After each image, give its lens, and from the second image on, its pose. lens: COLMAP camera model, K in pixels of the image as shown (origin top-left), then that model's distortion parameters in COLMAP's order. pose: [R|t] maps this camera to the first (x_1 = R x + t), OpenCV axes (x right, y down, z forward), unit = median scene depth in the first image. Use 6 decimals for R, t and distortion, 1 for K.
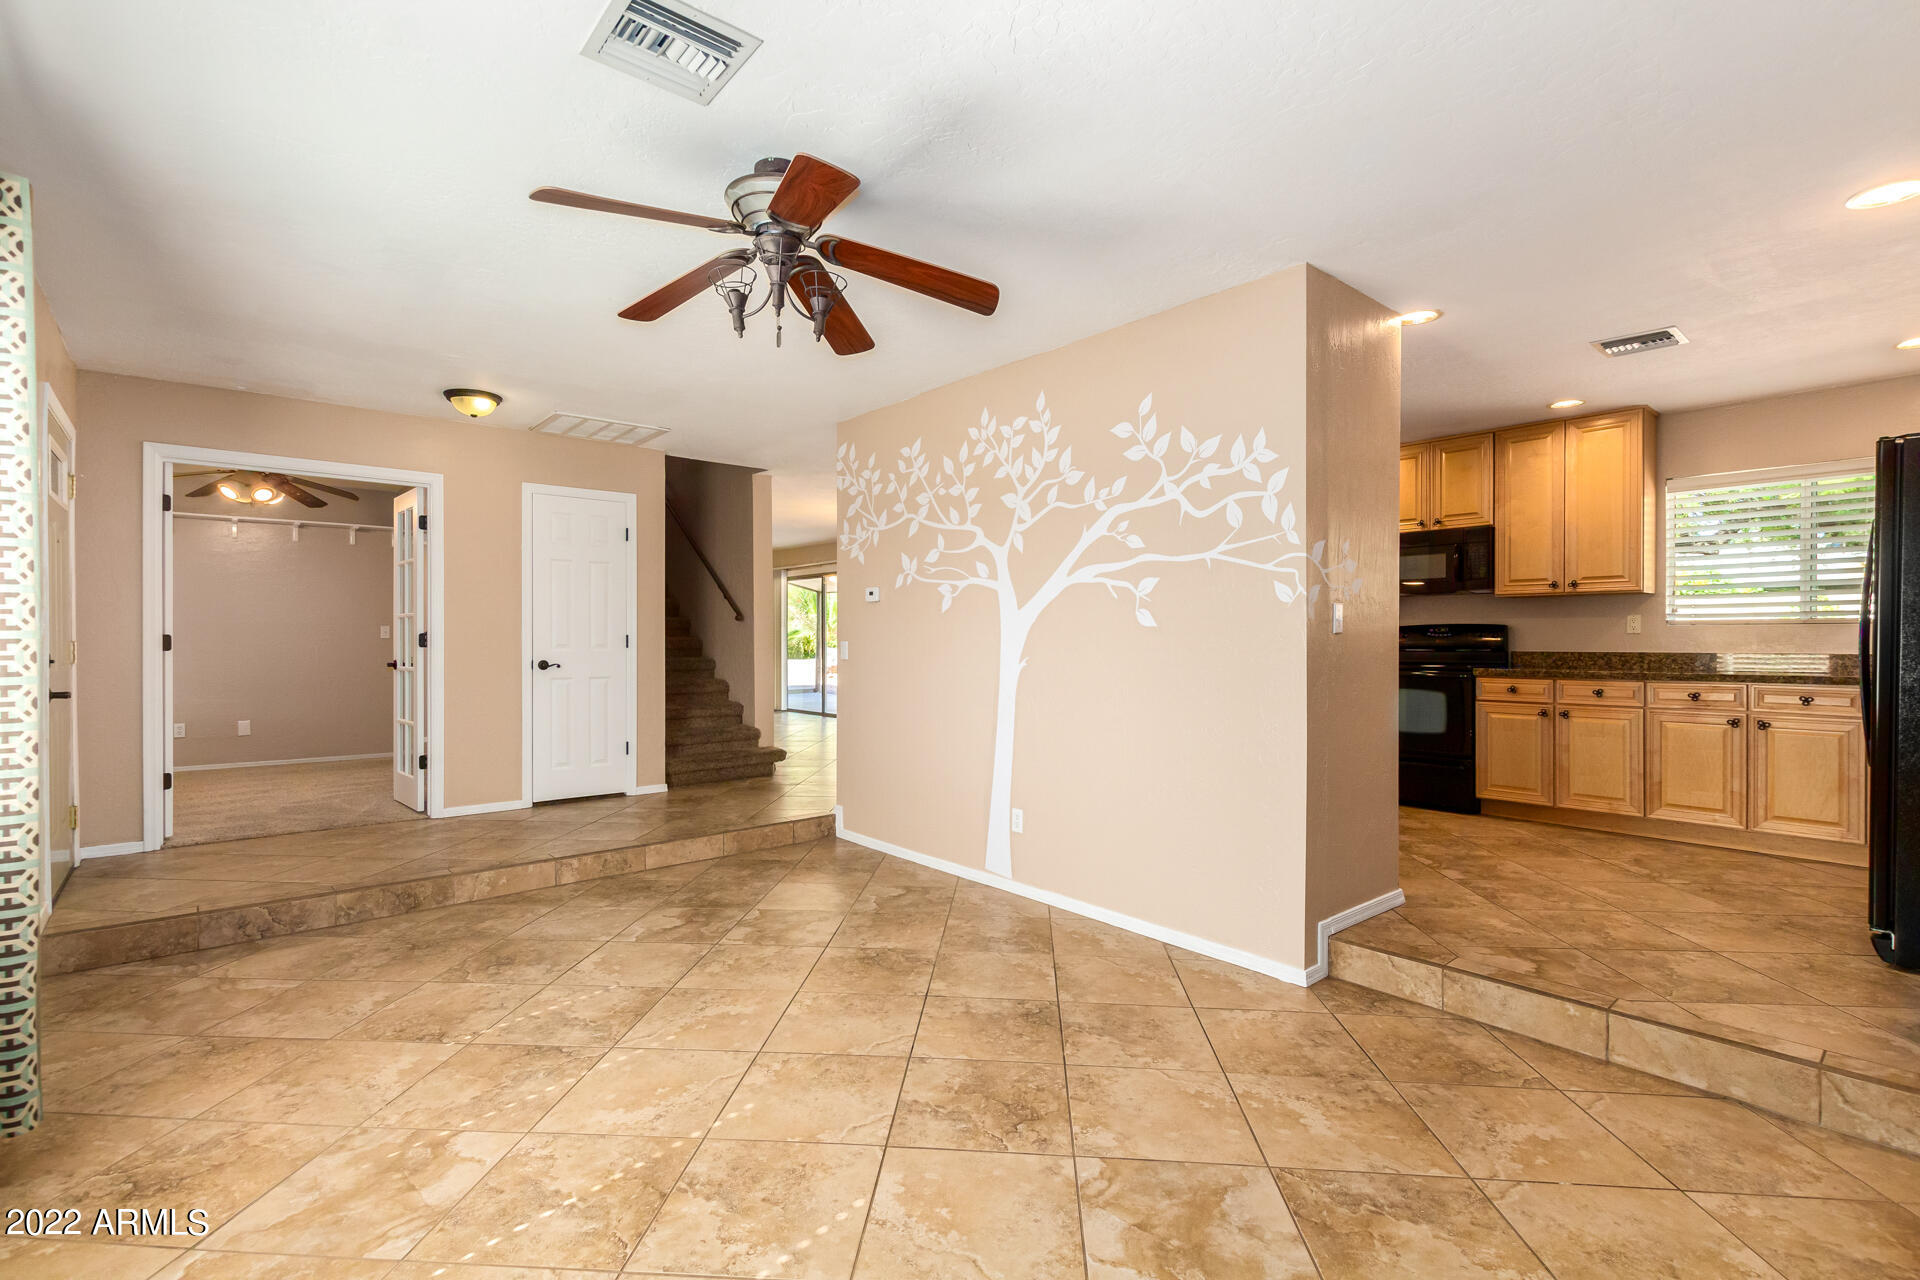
lens RADIAL K [[874.7, 0, 938.1], [0, 874.7, 638.8], [0, 0, 1]] dist [0.002503, -0.000477]
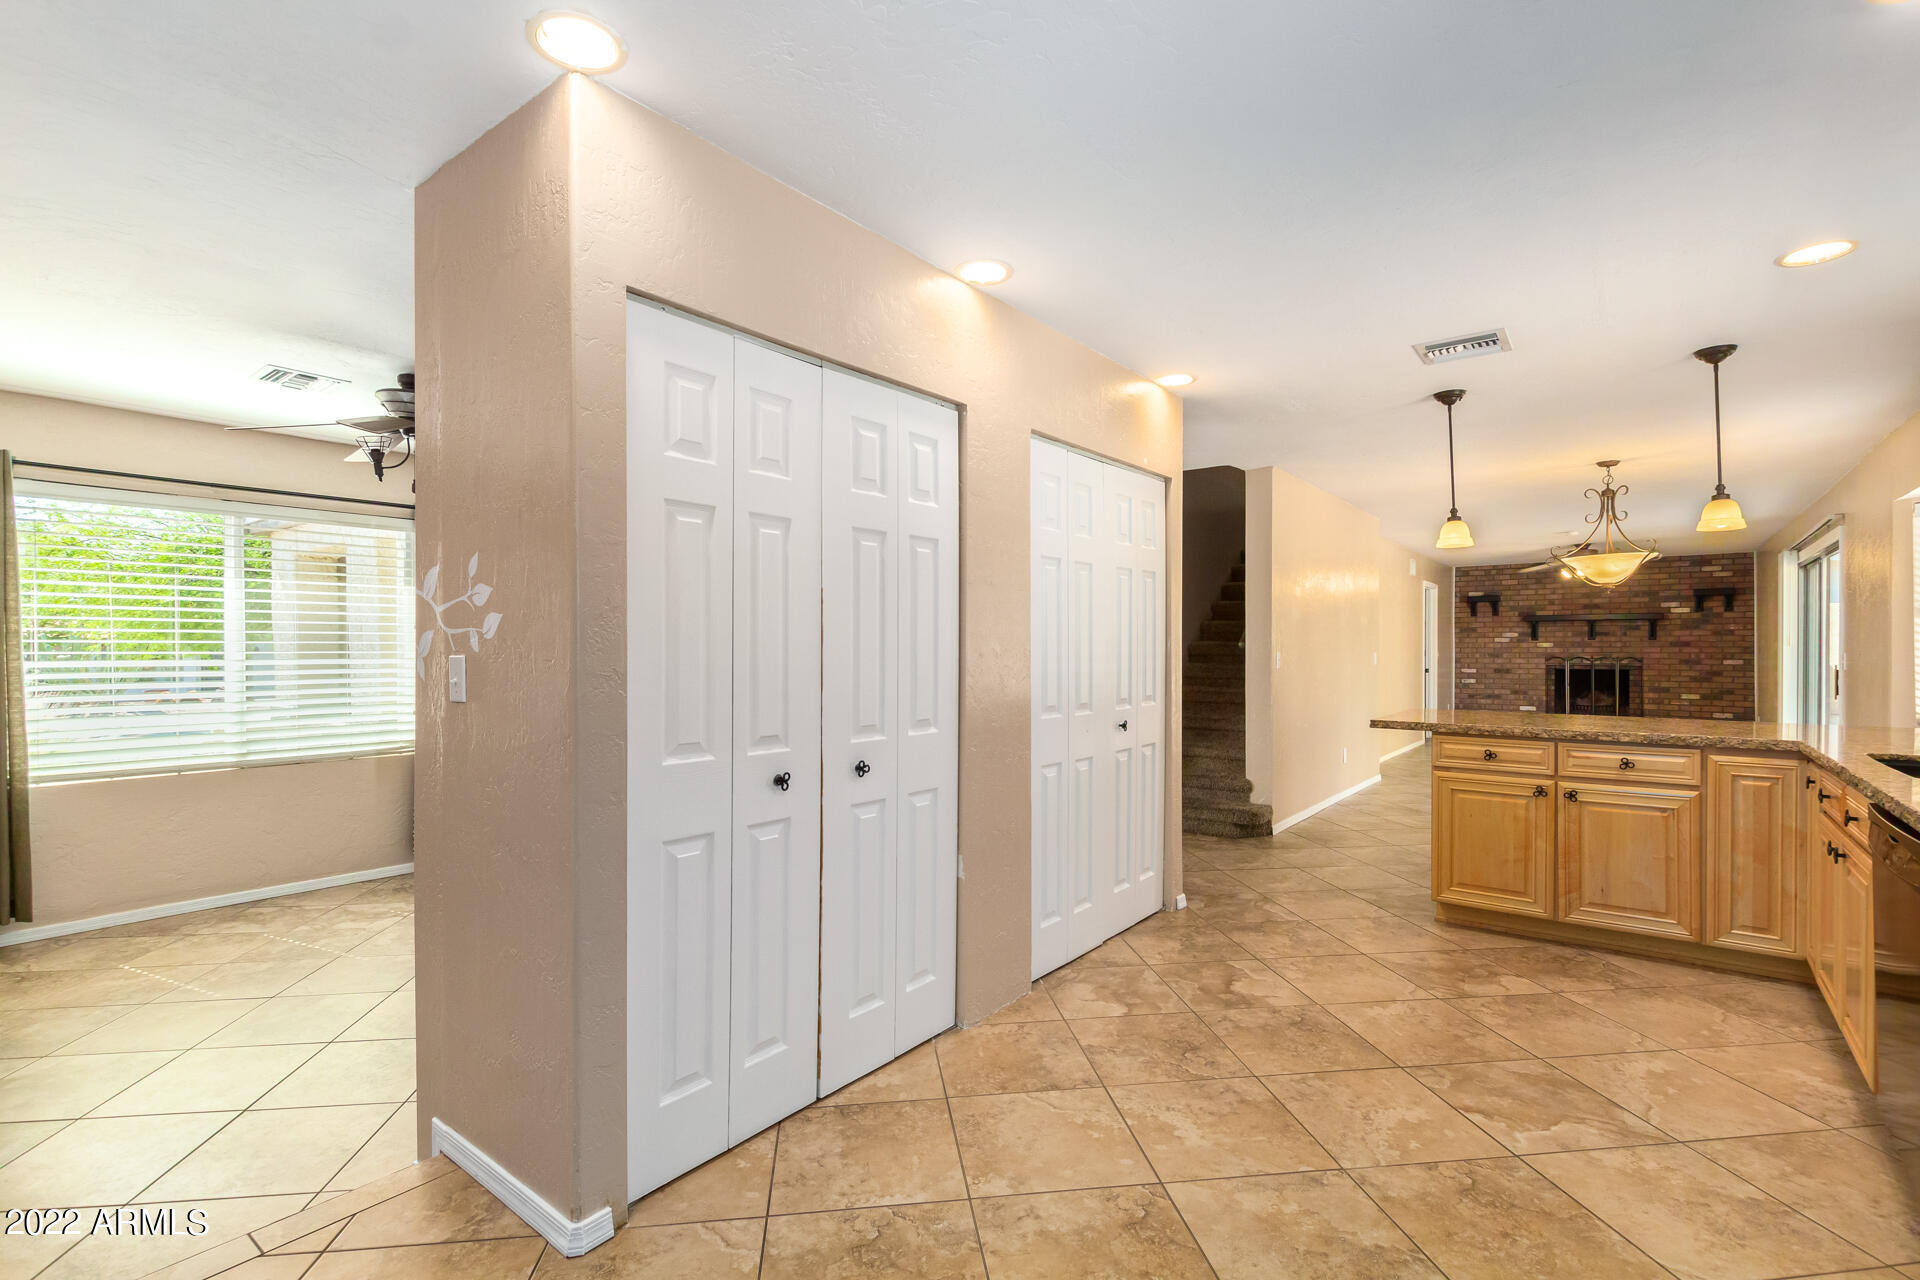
lens RADIAL K [[875.1, 0, 948.9], [0, 875.1, 654.4], [0, 0, 1]] dist [0.004228, -0.000753]
pose [[0.213934, 0.006351, -0.976827, 0.906313], [-0.000018, 0.999979, 0.006497, -0.035833], [0.976848, -0.001372, 0.213930, 0.942260]]
